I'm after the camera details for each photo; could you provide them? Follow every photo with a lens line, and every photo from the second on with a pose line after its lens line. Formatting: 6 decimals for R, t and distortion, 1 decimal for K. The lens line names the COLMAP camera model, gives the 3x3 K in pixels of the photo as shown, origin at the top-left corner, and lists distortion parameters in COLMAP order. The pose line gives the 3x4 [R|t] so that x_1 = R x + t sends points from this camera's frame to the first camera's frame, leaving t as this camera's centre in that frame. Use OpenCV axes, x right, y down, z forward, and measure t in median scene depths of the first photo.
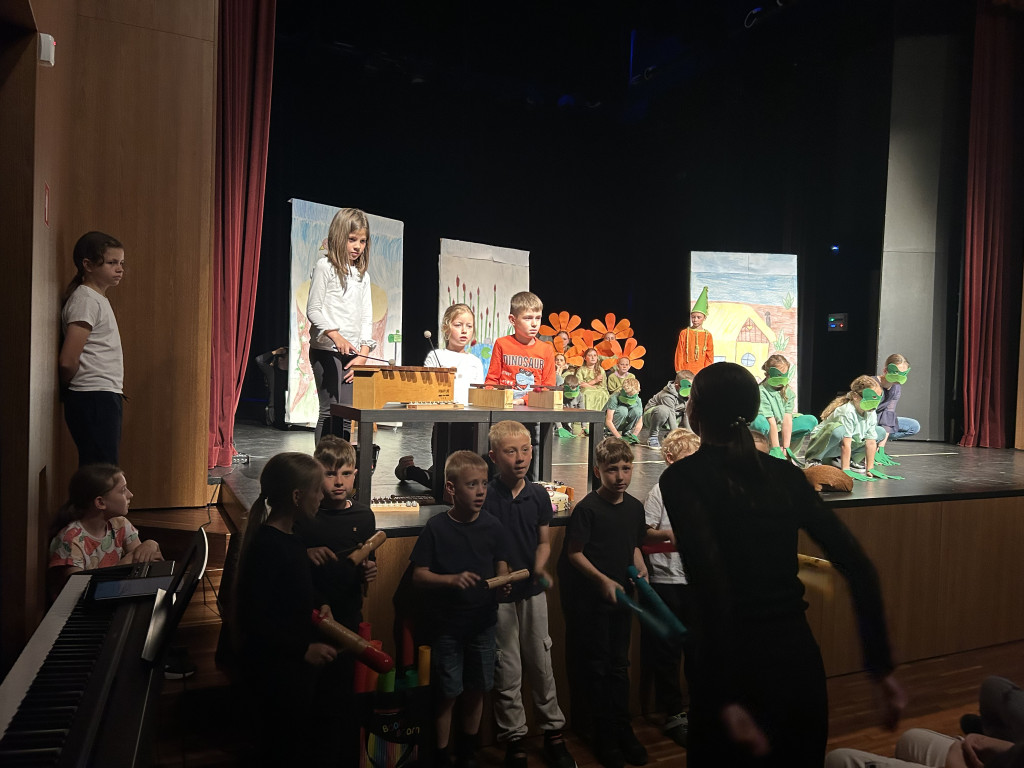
lens RADIAL K [[771.3, 0, 510.7], [0, 771.3, 380.1], [0, 0, 1]] dist [0.091186, -0.126567]
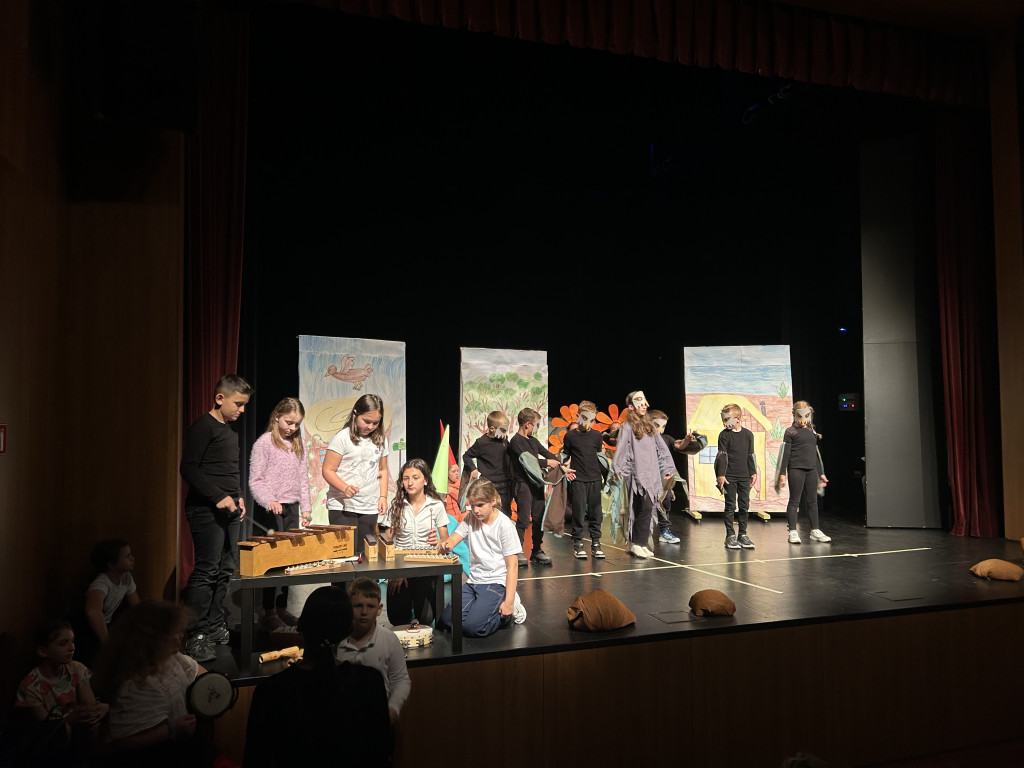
lens RADIAL K [[771.3, 0, 510.7], [0, 771.3, 380.1], [0, 0, 1]] dist [0.091186, -0.126567]
pose [[0.990276, -0.045886, -0.131333, 0.136162], [0.037283, 0.997041, -0.067226, -0.059325], [0.134029, 0.061675, 0.989056, -0.069832]]
